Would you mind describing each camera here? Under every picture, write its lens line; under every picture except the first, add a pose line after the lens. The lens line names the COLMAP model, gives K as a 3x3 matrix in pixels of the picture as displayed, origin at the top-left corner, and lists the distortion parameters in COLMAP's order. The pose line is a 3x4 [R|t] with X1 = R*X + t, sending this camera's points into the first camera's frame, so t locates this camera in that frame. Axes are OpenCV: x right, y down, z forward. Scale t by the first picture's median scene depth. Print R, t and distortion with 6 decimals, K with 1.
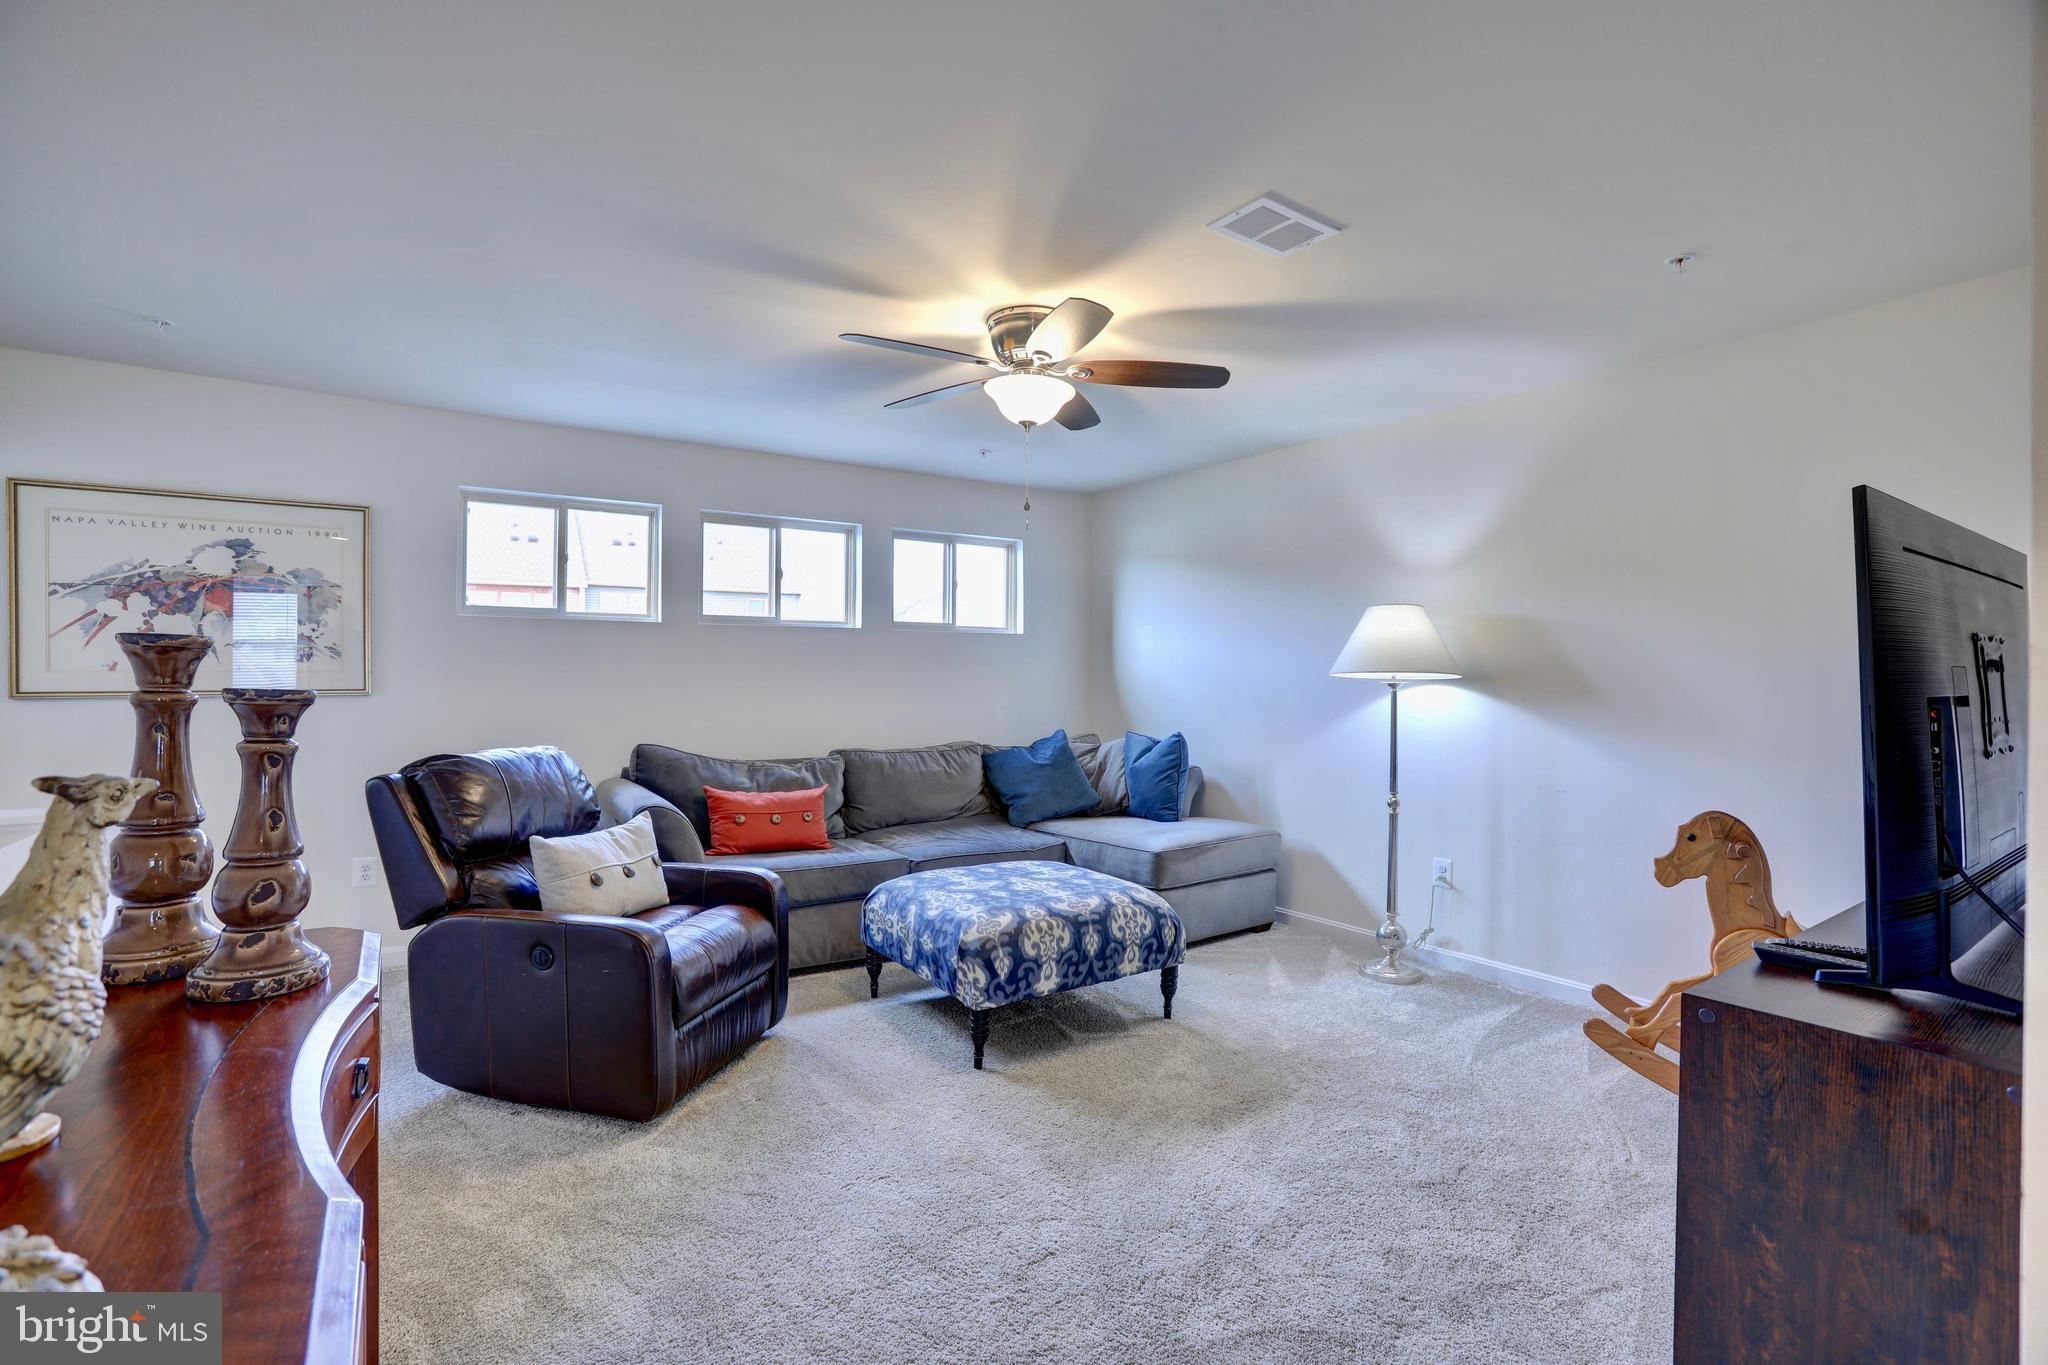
lens RADIAL K [[922.3, 0, 1025.1], [0, 922.3, 683.8], [0, 0, 1]] dist [-0.052246, 0.011028]
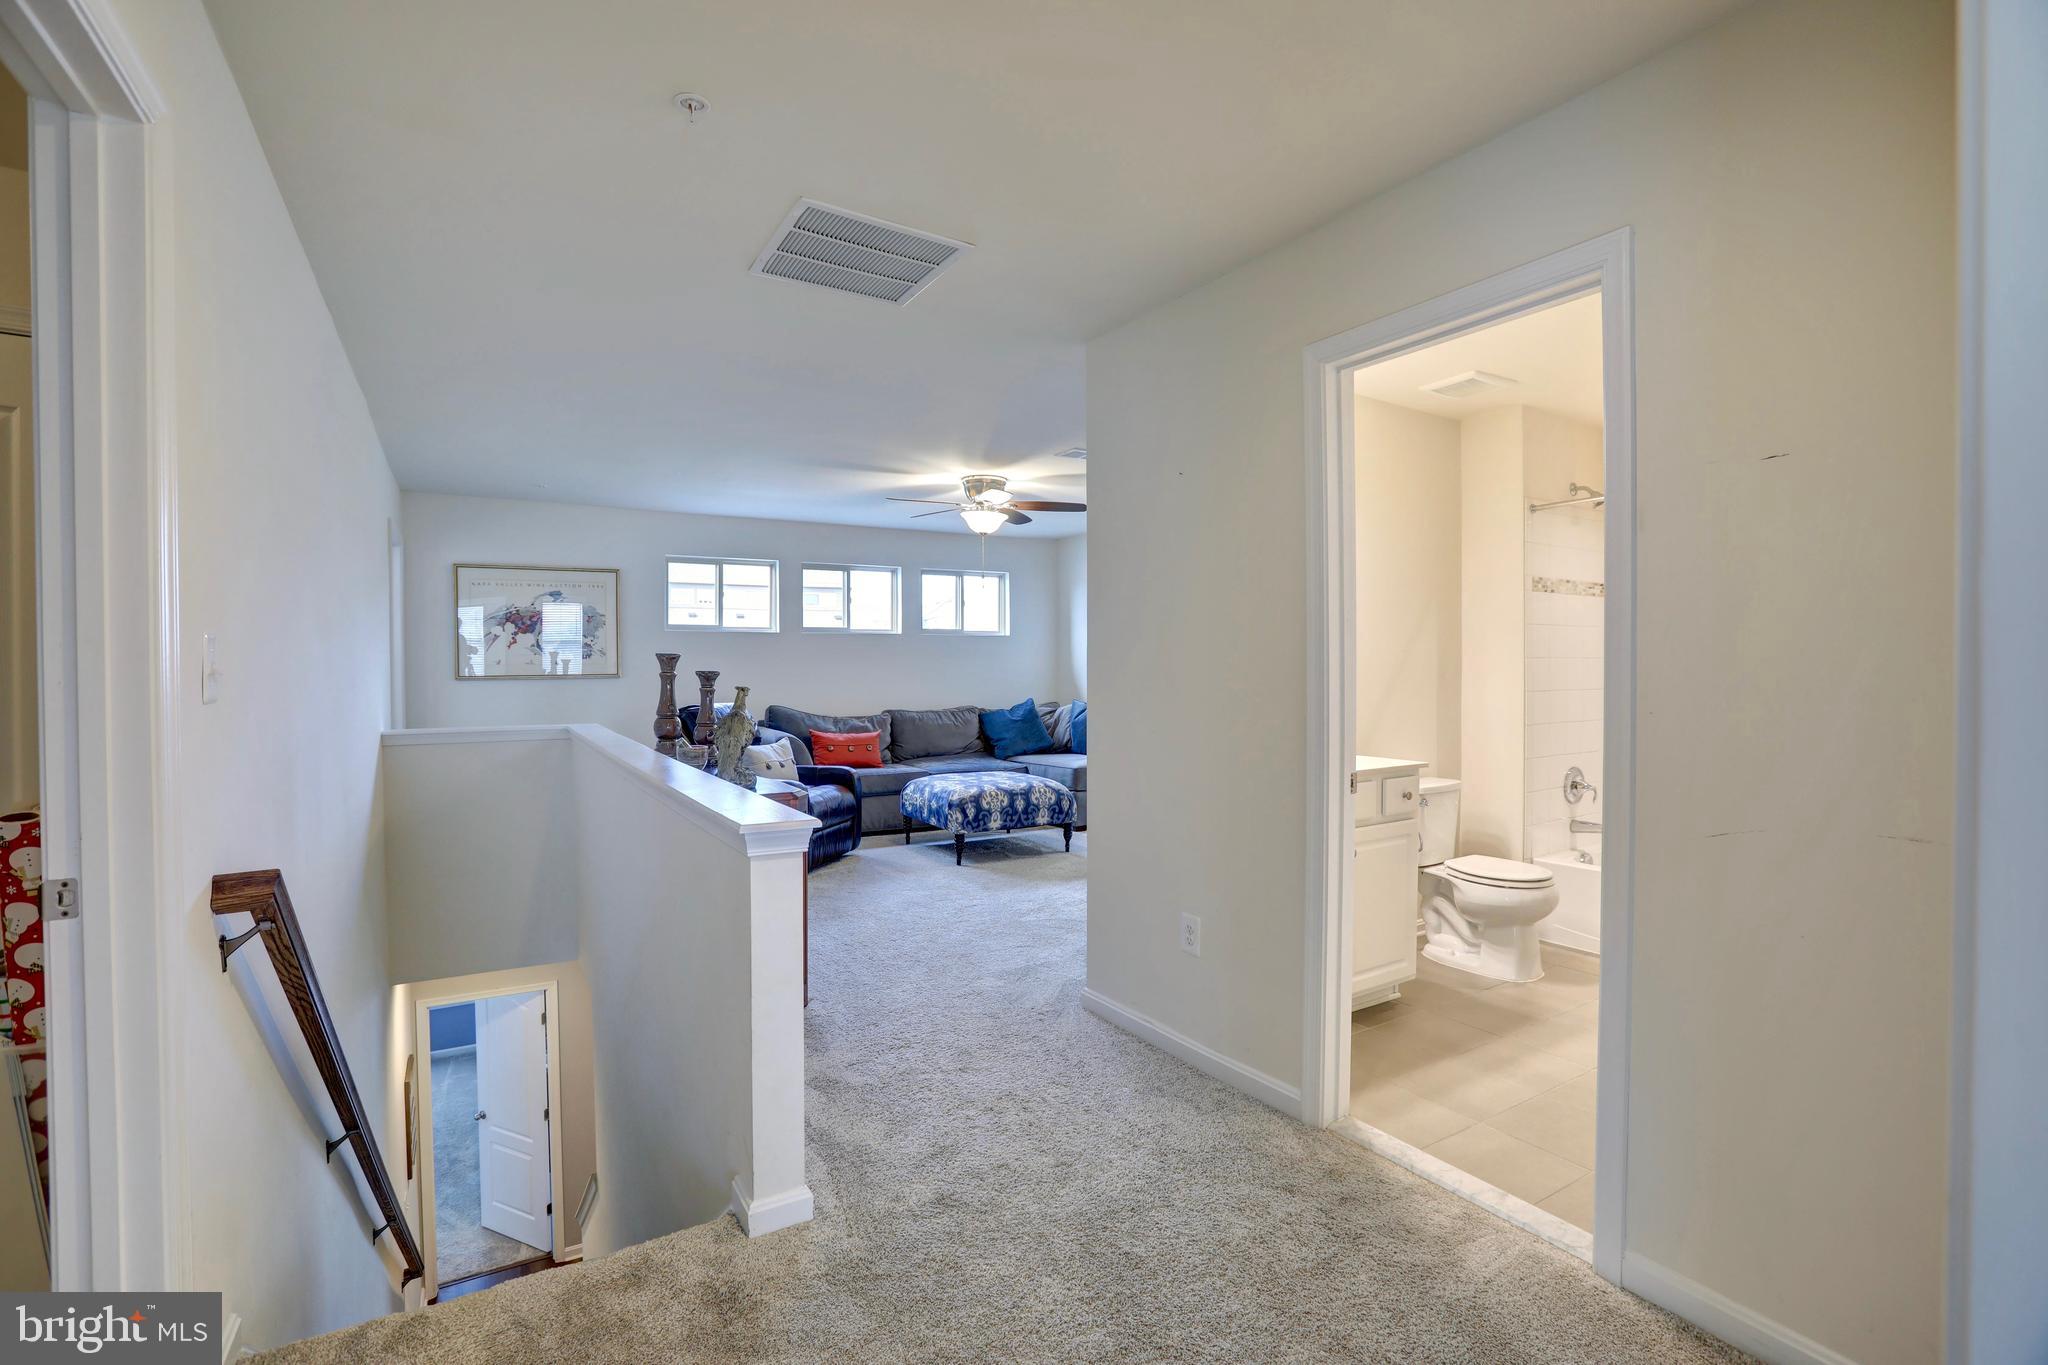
lens RADIAL K [[922.3, 0, 1028.0], [0, 922.3, 683.0], [0, 0, 1]] dist [-0.052246, 0.011028]
pose [[0.998790, -0.004804, -0.048935, 0.141455], [0.005483, 0.999890, 0.013755, 0.003203], [0.048863, -0.014007, 0.998707, -0.692588]]
